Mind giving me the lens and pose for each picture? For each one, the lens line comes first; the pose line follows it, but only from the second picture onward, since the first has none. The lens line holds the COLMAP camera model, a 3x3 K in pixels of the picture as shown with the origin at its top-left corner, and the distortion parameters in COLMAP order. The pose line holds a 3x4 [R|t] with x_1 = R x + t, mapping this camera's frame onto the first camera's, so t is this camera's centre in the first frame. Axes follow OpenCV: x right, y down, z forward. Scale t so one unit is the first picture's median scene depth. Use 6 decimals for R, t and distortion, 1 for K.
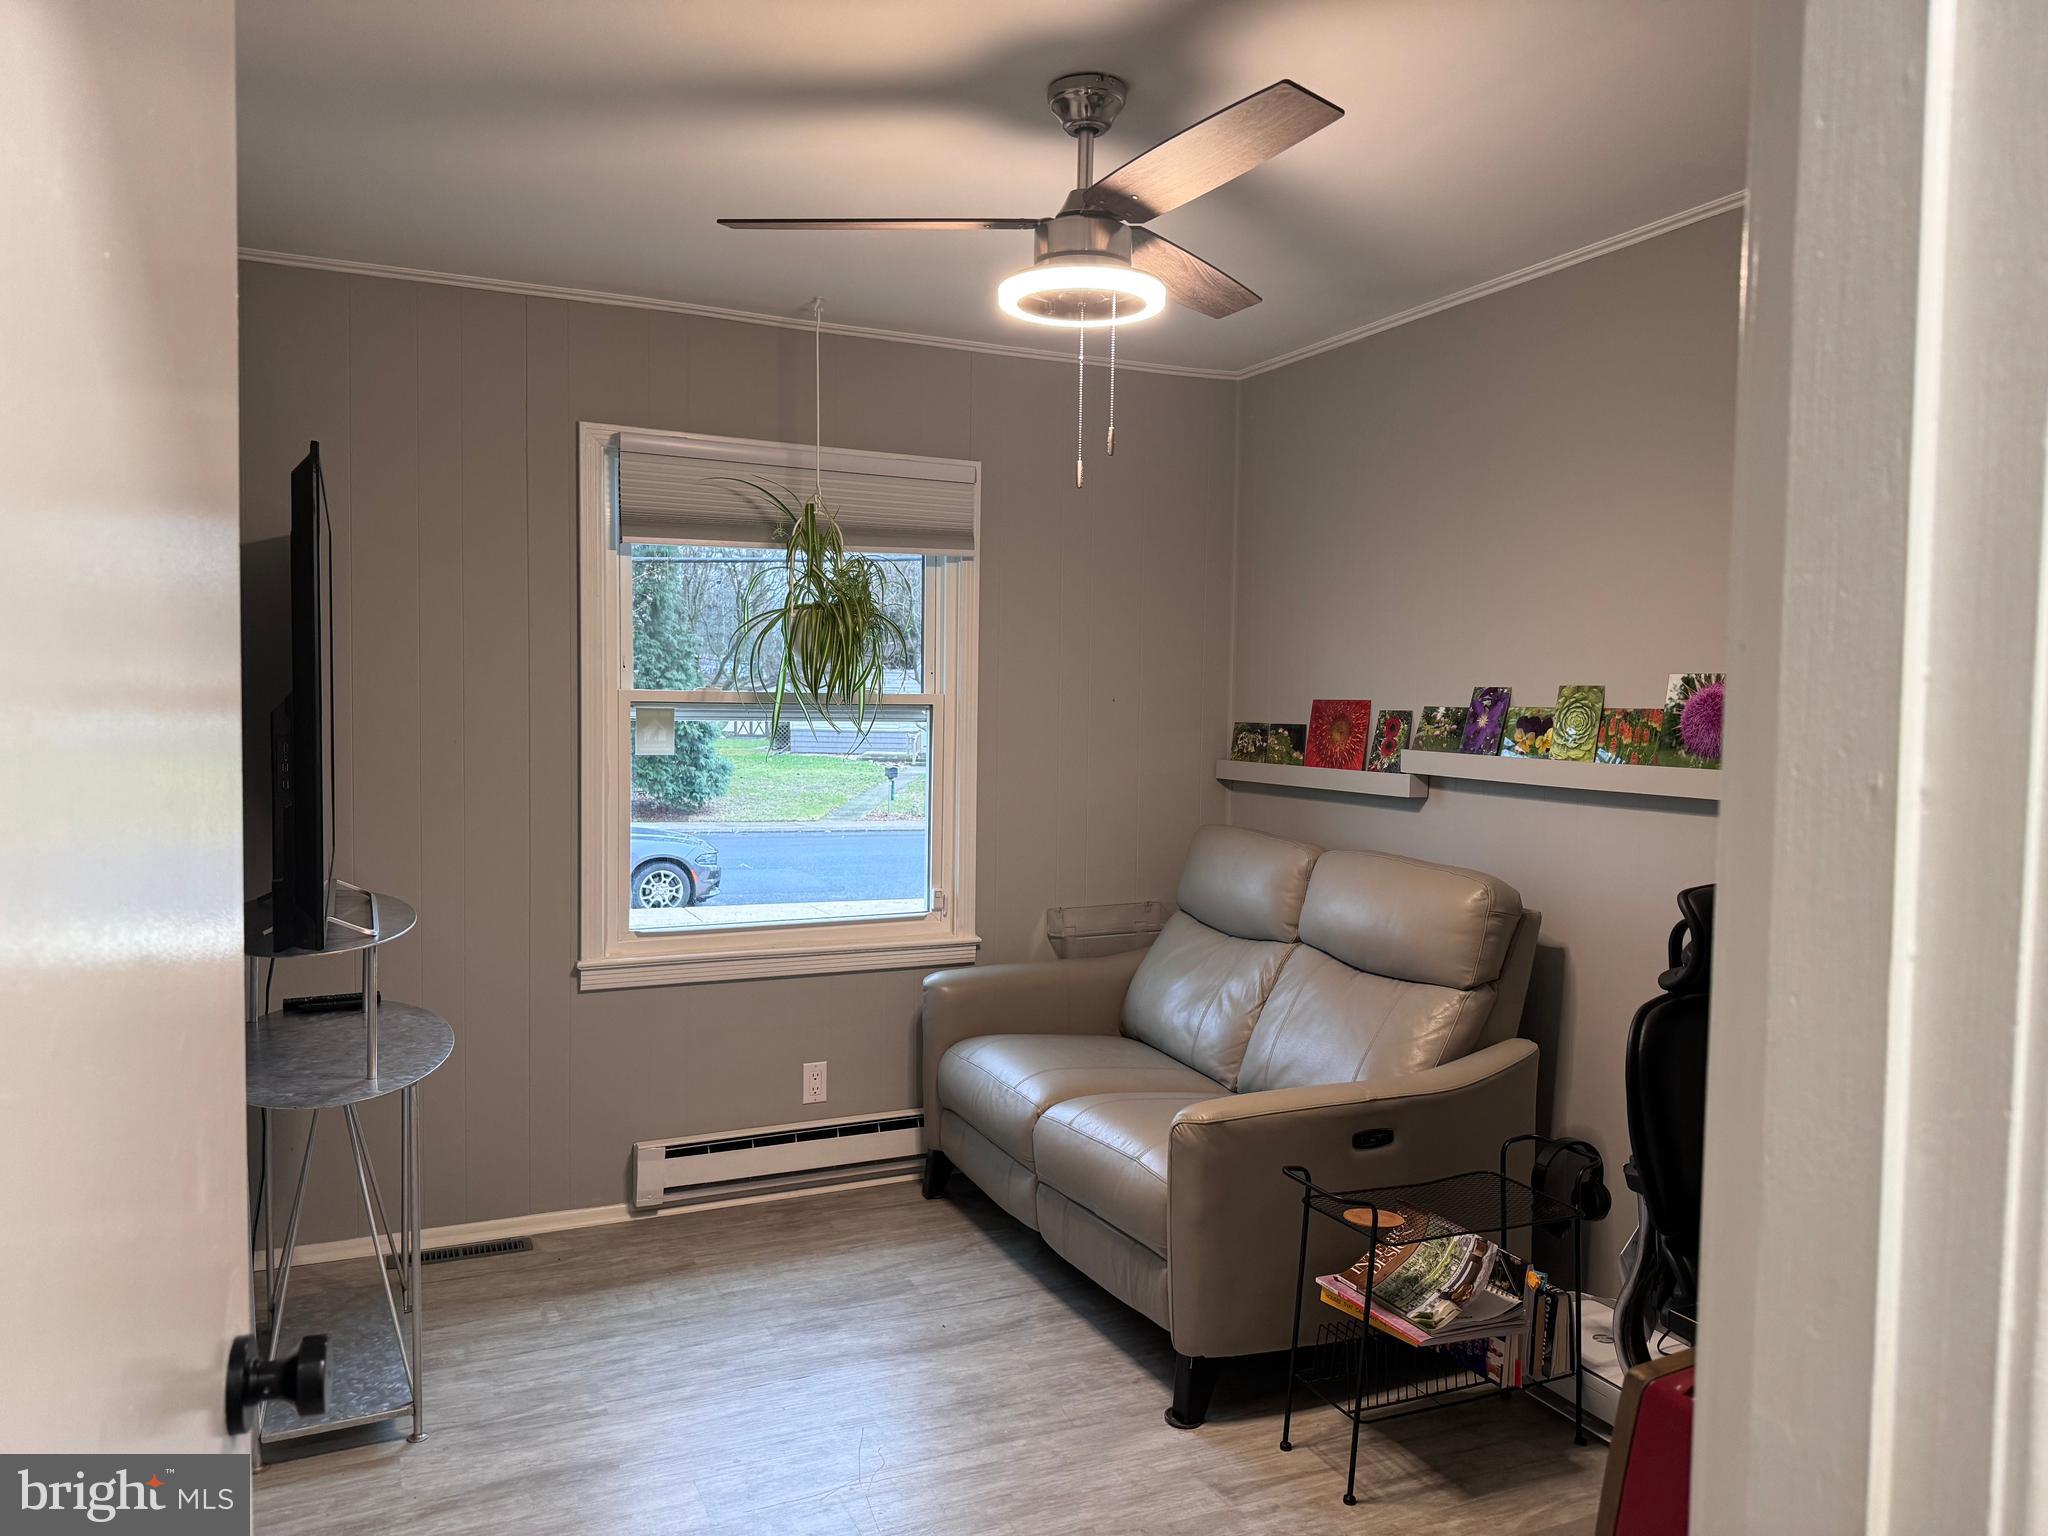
lens RADIAL K [[1430.3, 0, 1024.0], [0, 1430.3, 768.0], [0, 0, 1]] dist [0.160920, -0.287492]
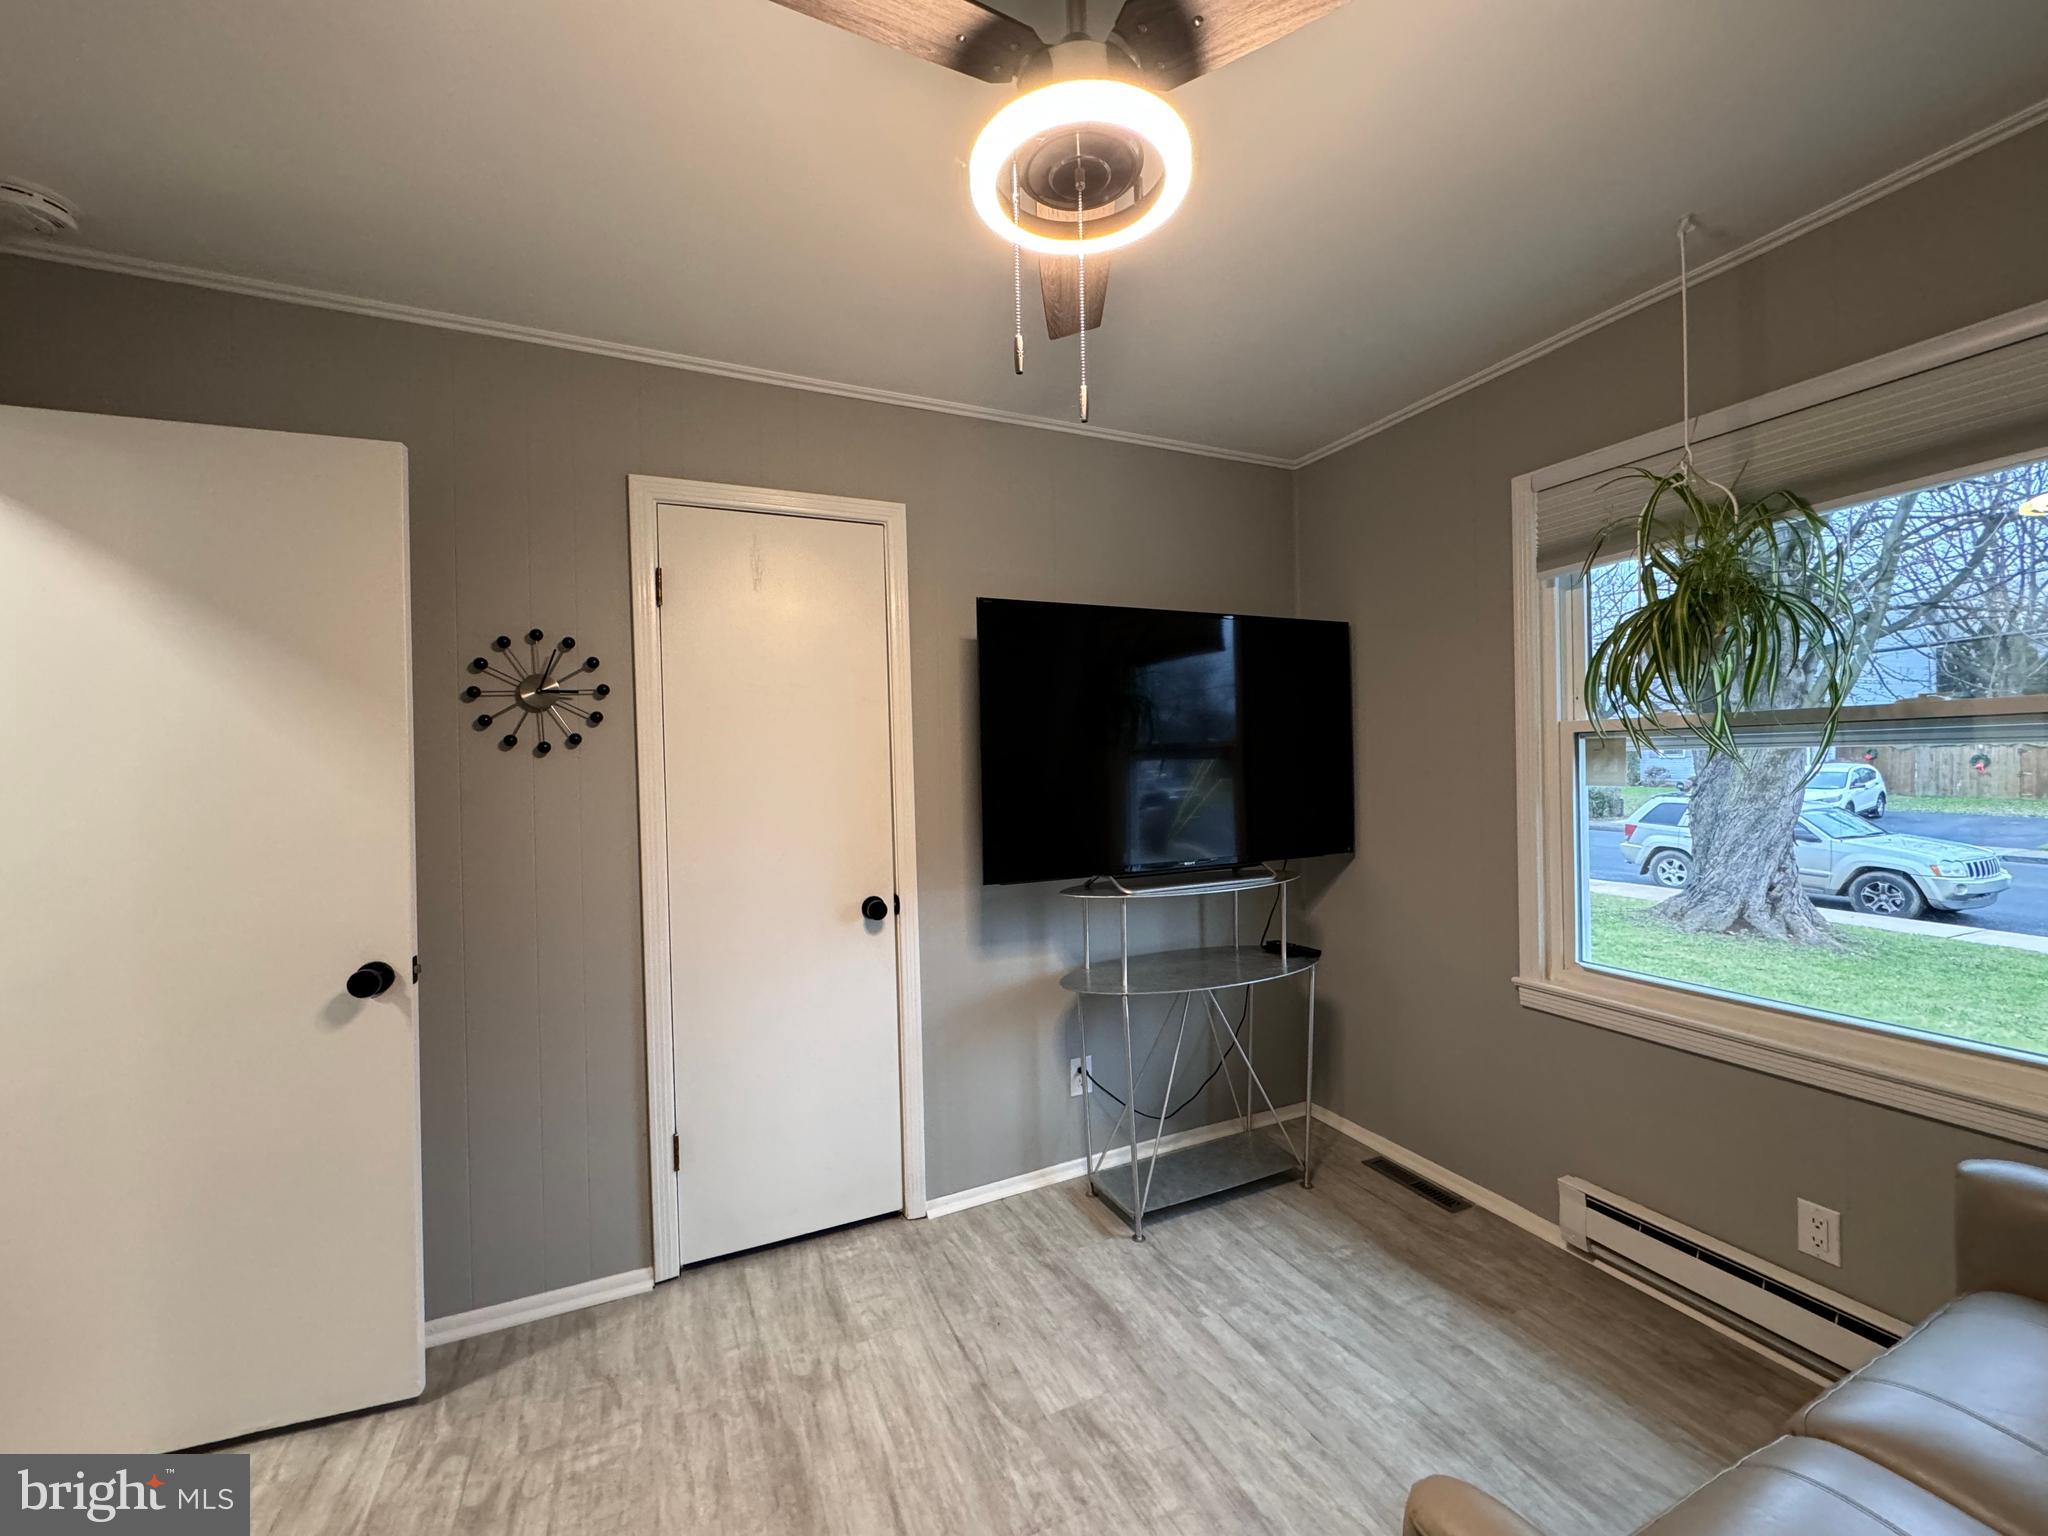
lens RADIAL K [[812.9, 0, 1023.5], [0, 812.9, 769.5], [0, 0, 1]] dist [-0.000950, 0.000317]
pose [[-0.002858, -0.003081, -0.999991, 0.304646], [-0.028067, 0.999602, -0.003000, -0.008474], [0.999602, 0.028058, -0.002944, 0.646565]]
